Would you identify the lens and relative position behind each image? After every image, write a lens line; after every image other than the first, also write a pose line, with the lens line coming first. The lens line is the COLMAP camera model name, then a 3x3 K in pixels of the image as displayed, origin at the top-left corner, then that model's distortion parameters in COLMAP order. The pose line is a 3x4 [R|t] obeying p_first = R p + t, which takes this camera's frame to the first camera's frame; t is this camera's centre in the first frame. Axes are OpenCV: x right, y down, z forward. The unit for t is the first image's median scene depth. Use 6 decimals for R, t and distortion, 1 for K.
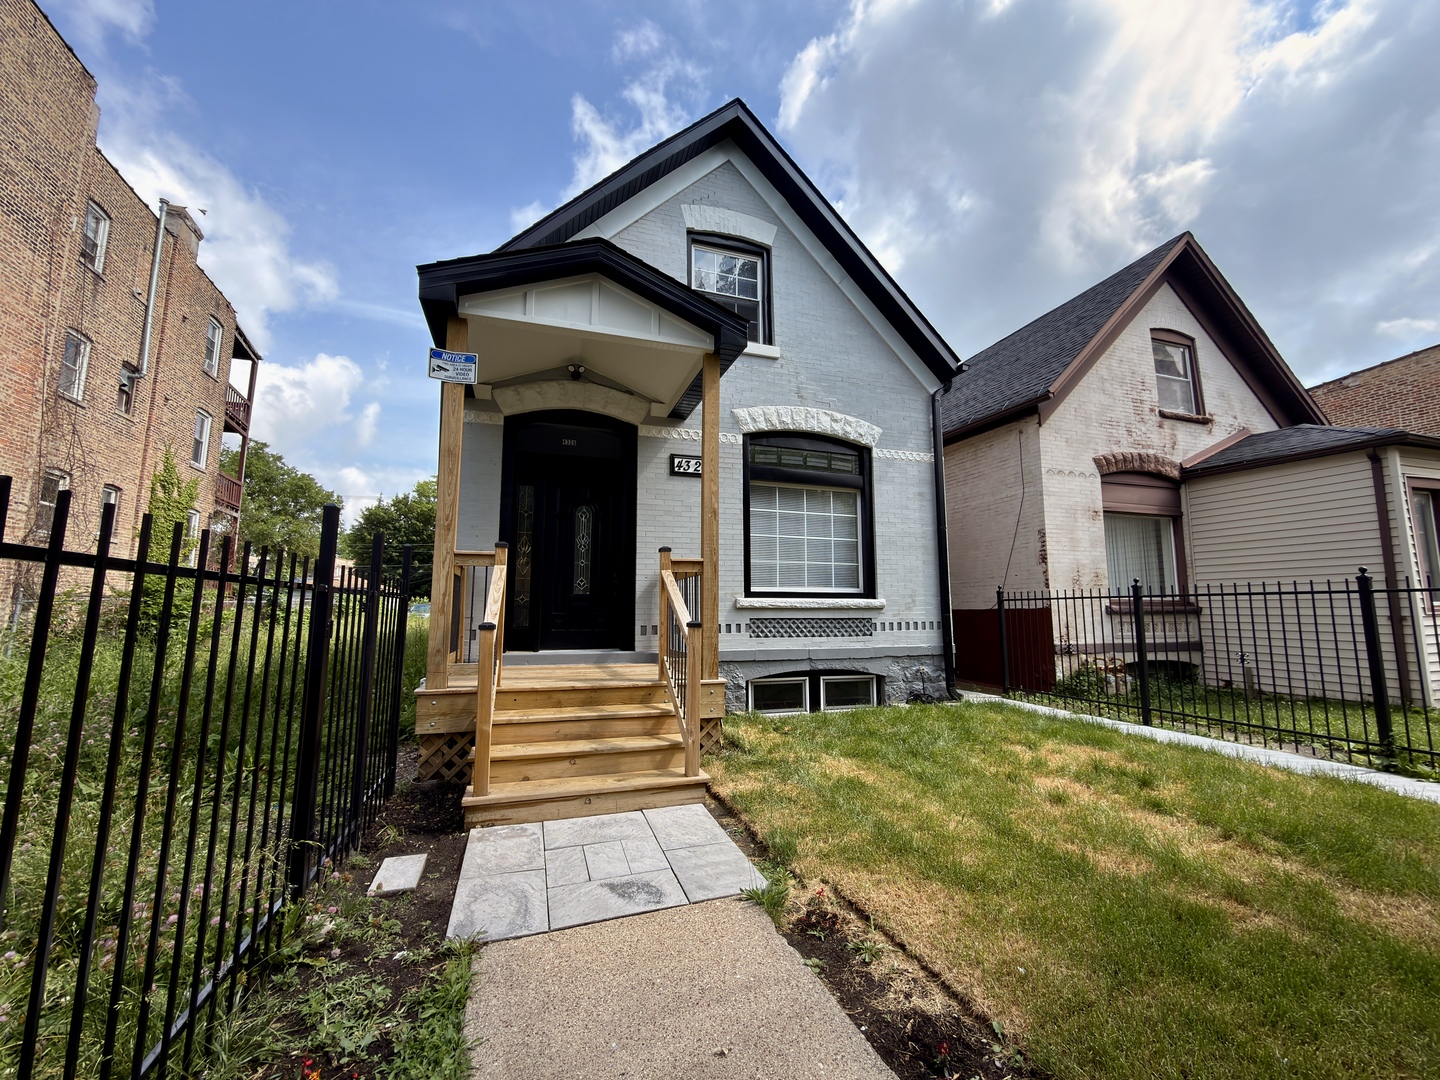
lens RADIAL K [[573.4, 0, 720.0], [0, 573.4, 540.0], [0, 0, 1]] dist [-0.000692, -0.000024]
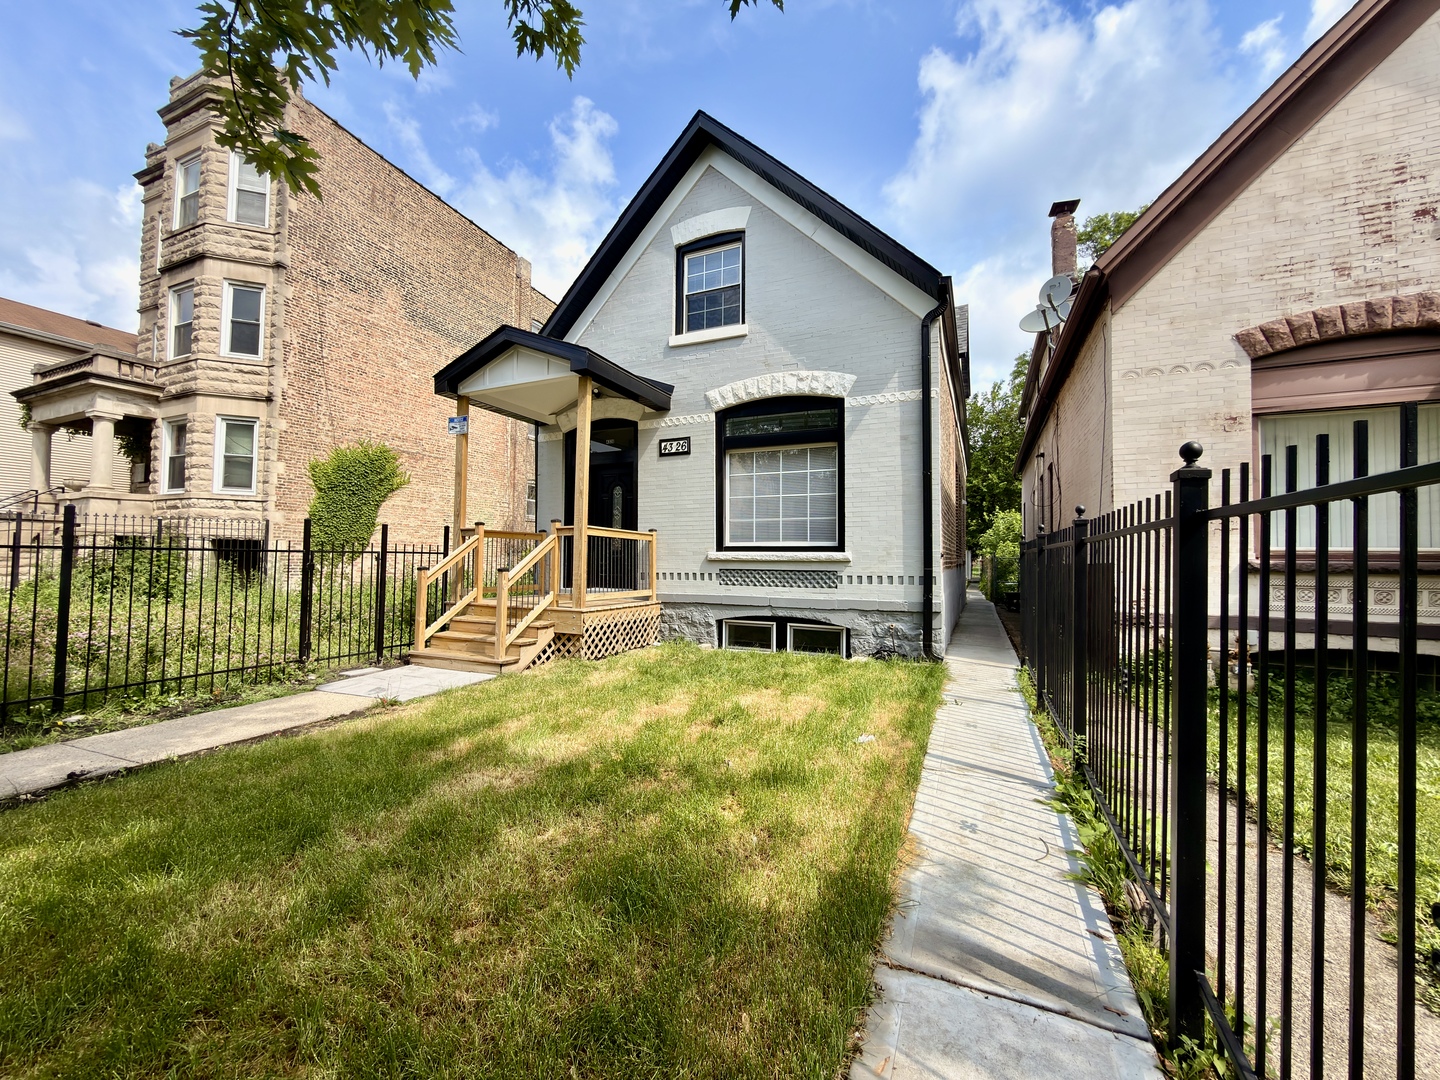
lens RADIAL K [[573.4, 0, 720.0], [0, 573.4, 540.0], [0, 0, 1]] dist [-0.000692, -0.000024]
pose [[0.730948, -0.018047, -0.682194, 0.801523], [0.075307, 0.995678, 0.054349, 0.011444], [0.678265, -0.091100, 0.729148, 0.127749]]
